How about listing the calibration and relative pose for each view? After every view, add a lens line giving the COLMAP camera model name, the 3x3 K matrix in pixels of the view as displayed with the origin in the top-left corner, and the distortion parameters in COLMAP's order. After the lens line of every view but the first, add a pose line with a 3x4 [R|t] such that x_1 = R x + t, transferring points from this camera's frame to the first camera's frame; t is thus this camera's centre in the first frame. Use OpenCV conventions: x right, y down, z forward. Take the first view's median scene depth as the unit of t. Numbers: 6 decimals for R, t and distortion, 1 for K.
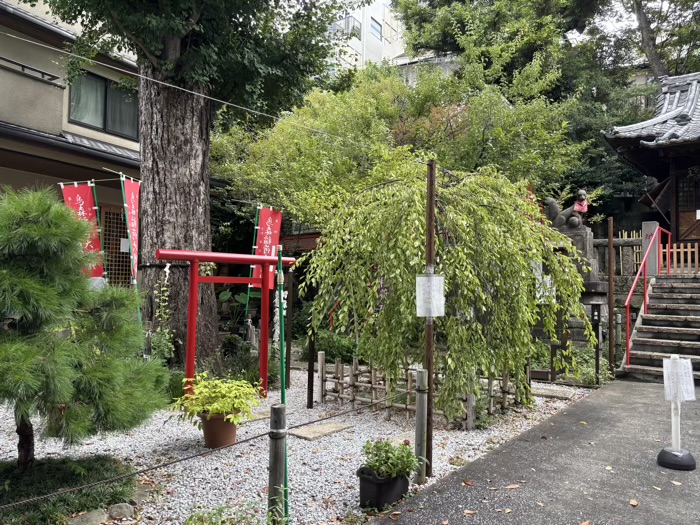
lens RADIAL K [[528.7, 0, 353.3], [0, 528.7, 264.6], [0, 0, 1]] dist [0.059349, -0.064452]
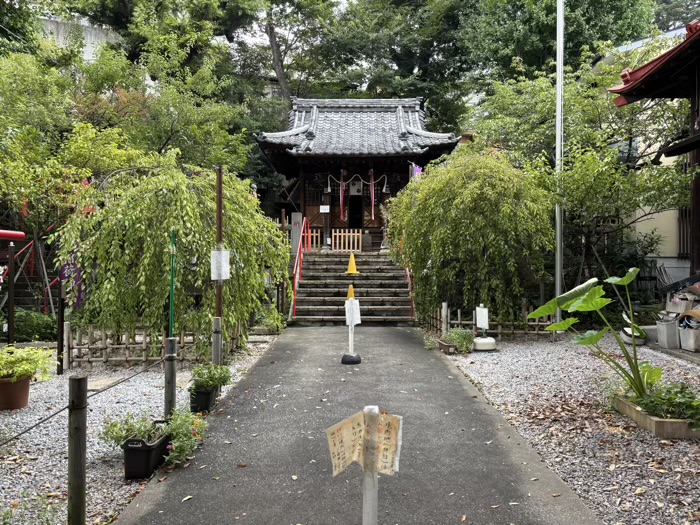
lens RADIAL K [[528.7, 0, 359.1], [0, 528.7, 265.4], [0, 0, 1]] dist [0.059349, -0.064452]
pose [[0.761982, -0.010970, 0.647506, -0.150655], [-0.015675, 0.999251, 0.035375, 0.001927], [-0.647409, -0.037105, 0.761239, -0.092572]]
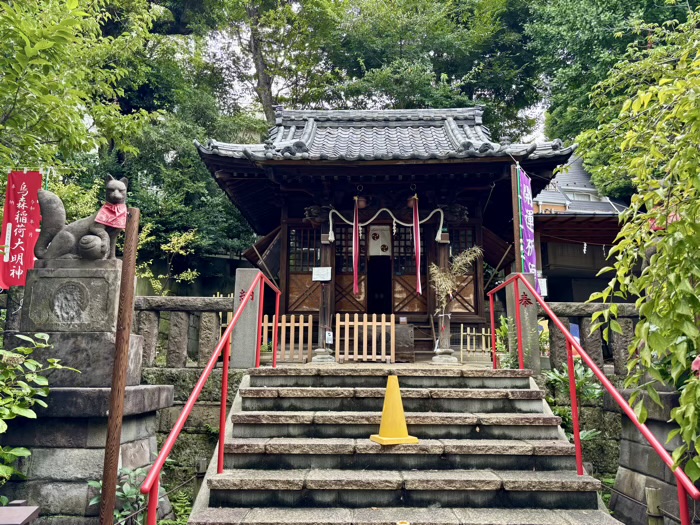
lens RADIAL K [[528.7, 0, 355.8], [0, 528.7, 268.0], [0, 0, 1]] dist [0.059349, -0.064452]
pose [[0.776094, 0.103995, 0.621984, 0.243230], [-0.018039, 0.989566, -0.142946, -0.003320], [-0.630359, 0.099720, 0.769872, 0.412815]]
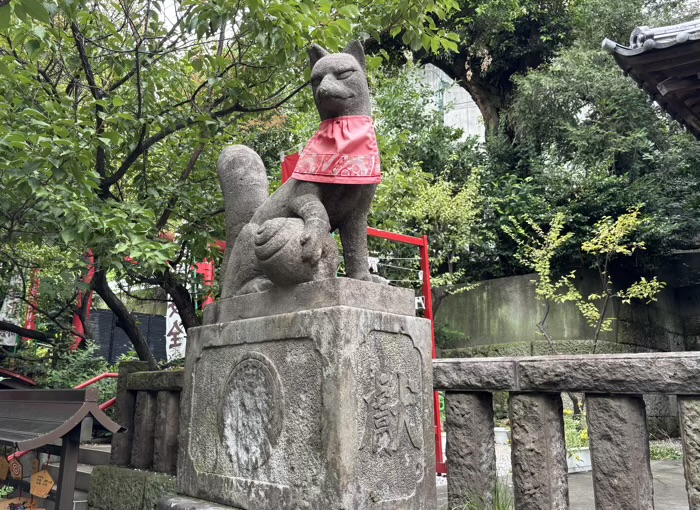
lens RADIAL K [[603.8, 0, 316.6], [0, 603.8, 245.3], [0, 0, 1]] dist [0.038377, -0.015982]
pose [[0.990019, -0.040394, -0.135022, 0.348667], [0.011537, 0.978059, -0.208007, -0.035700], [0.140461, 0.204374, 0.968763, 0.652996]]
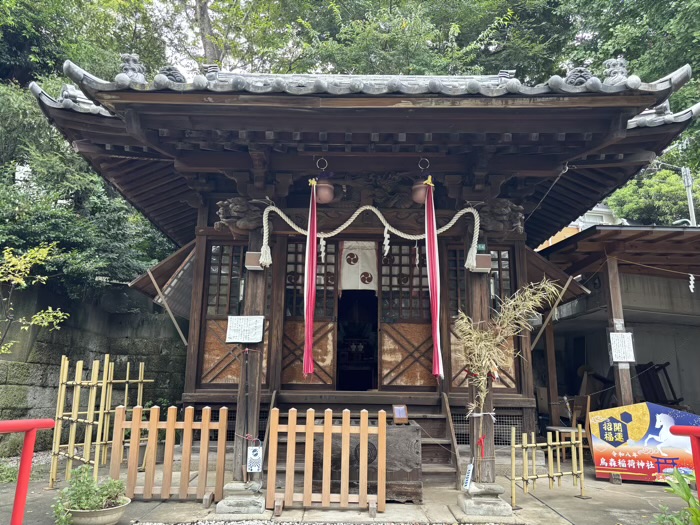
lens RADIAL K [[528.7, 0, 350.3], [0, 528.7, 264.4], [0, 0, 1]] dist [0.059349, -0.064452]
pose [[0.756387, 0.148017, 0.637157, 0.446778], [-0.027072, 0.980311, -0.195596, -0.064523], [-0.653564, 0.130697, 0.745502, 0.641960]]
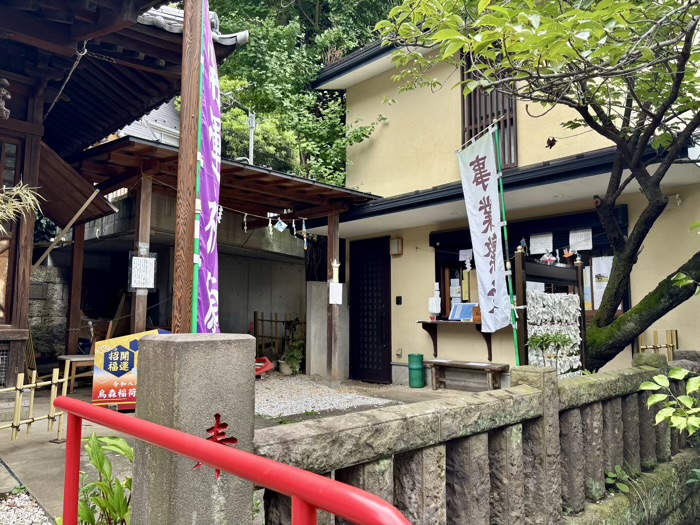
lens RADIAL K [[528.7, 0, 351.5], [0, 528.7, 264.4], [0, 0, 1]] dist [0.059349, -0.064452]
pose [[0.097566, 0.076694, 0.992270, 0.517796], [-0.047145, 0.996263, -0.072367, -0.074724], [-0.994112, -0.039720, 0.100818, 0.630099]]
